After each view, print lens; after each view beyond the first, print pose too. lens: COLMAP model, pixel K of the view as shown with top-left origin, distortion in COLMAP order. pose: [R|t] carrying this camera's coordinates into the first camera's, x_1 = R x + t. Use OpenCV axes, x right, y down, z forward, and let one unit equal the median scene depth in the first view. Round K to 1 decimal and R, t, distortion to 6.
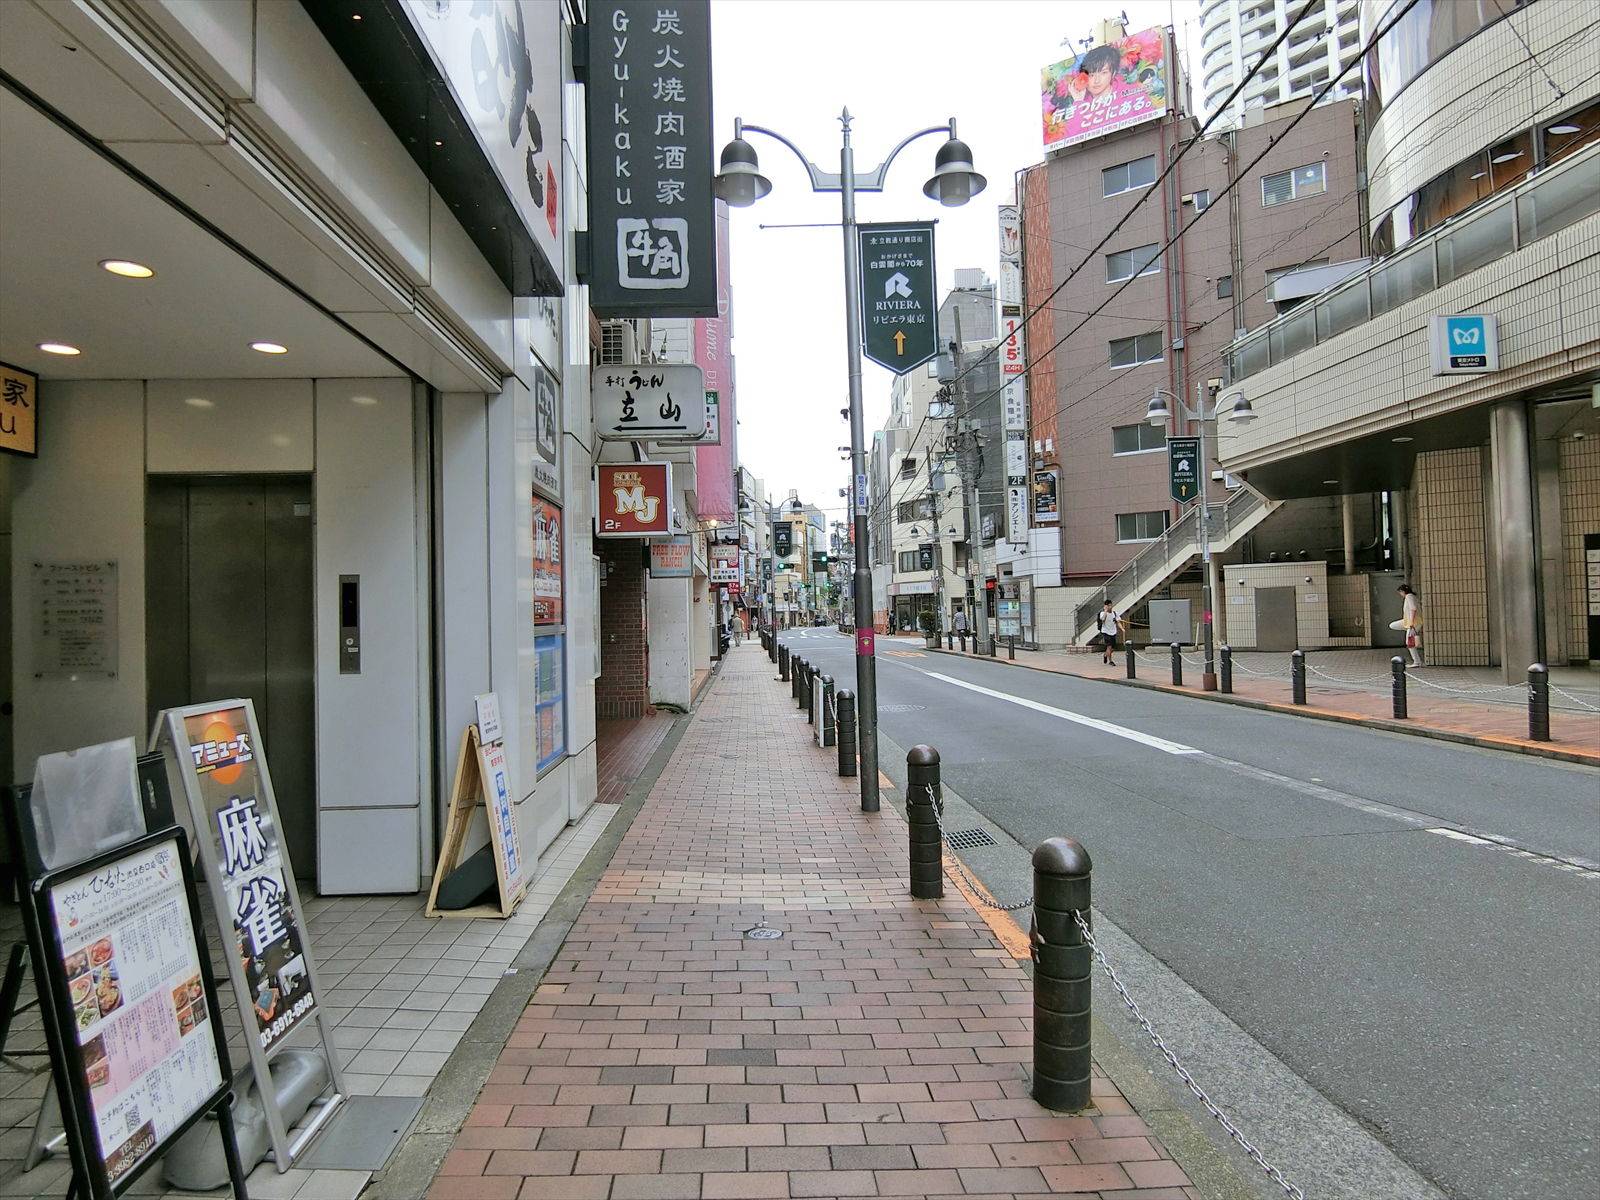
lens RADIAL K [[890.8, 0, 800.0], [0, 890.8, 600.0], [0, 0, 1]] dist [-0.018881, 0.000550]
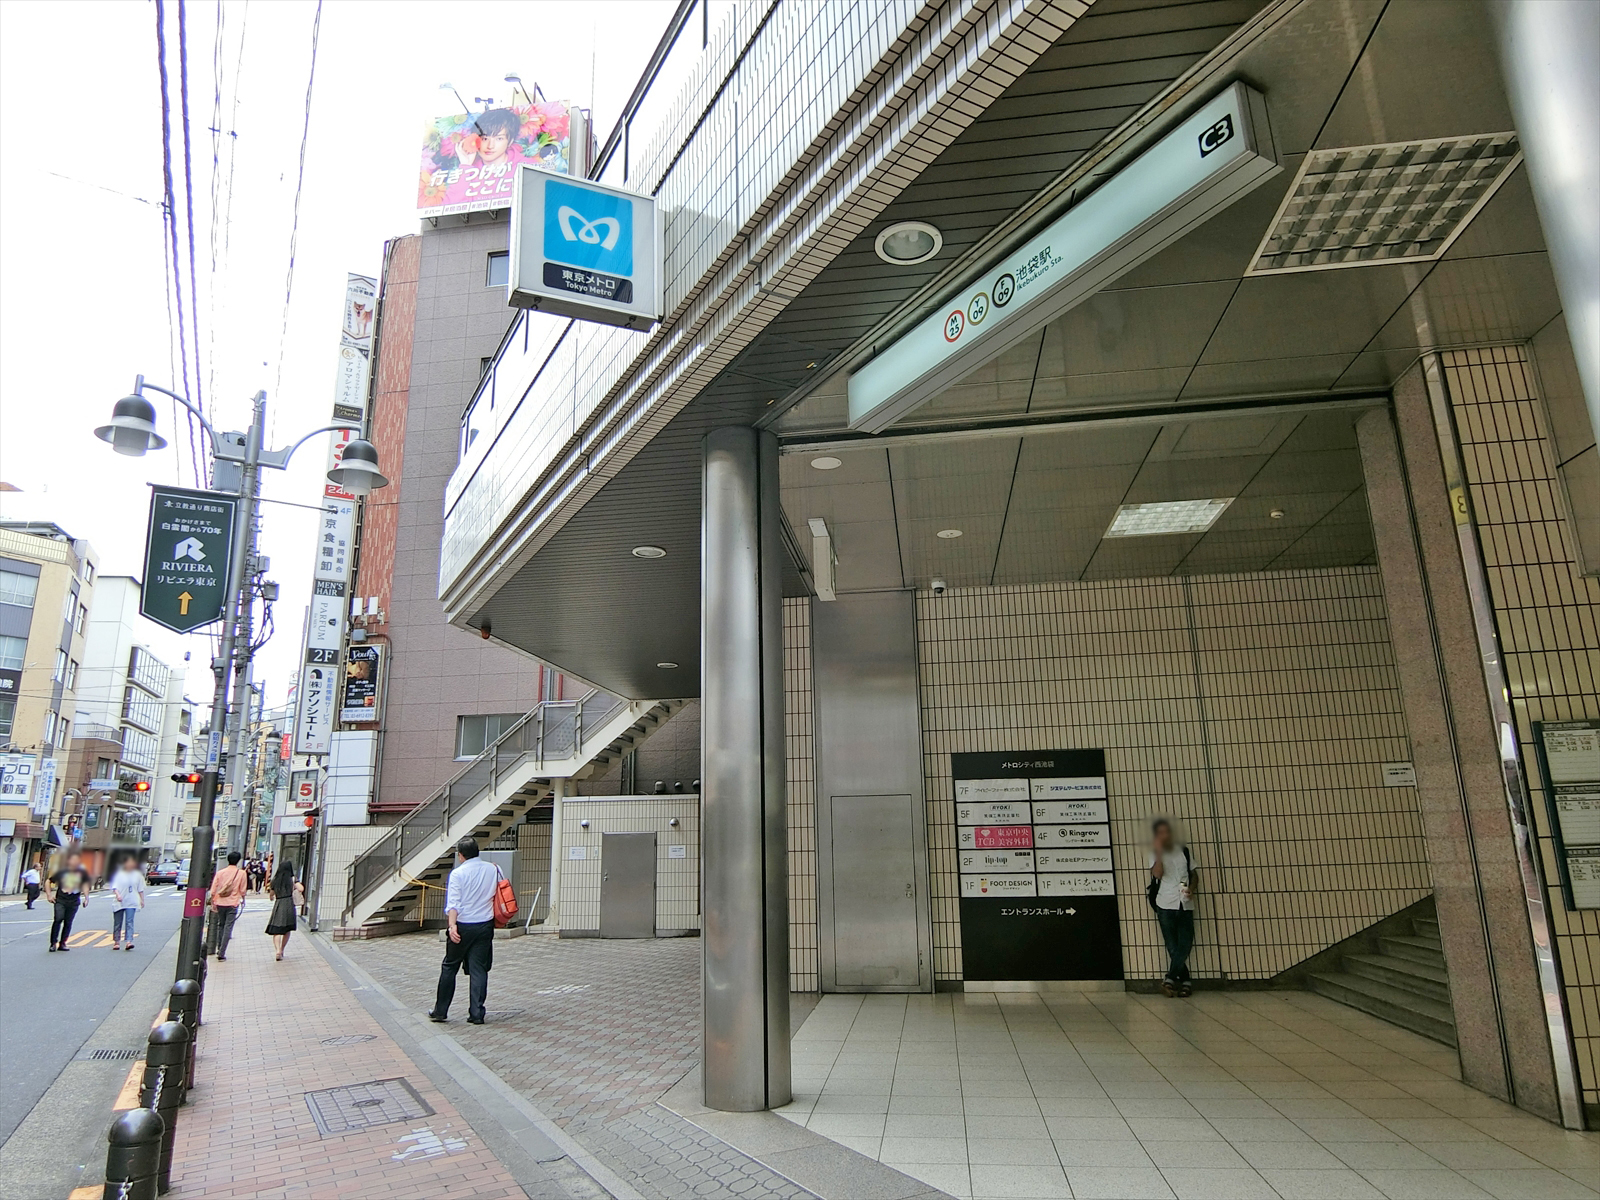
lens RADIAL K [[961.1, 0, 800.0], [0, 961.1, 600.0], [0, 0, 1]] dist [-0.021997, -0.000384]
pose [[0.900501, 0.115312, 0.419287, 0.273422], [-0.011169, 0.970016, -0.242785, -0.008950], [-0.434711, 0.213945, 0.874788, 0.242128]]
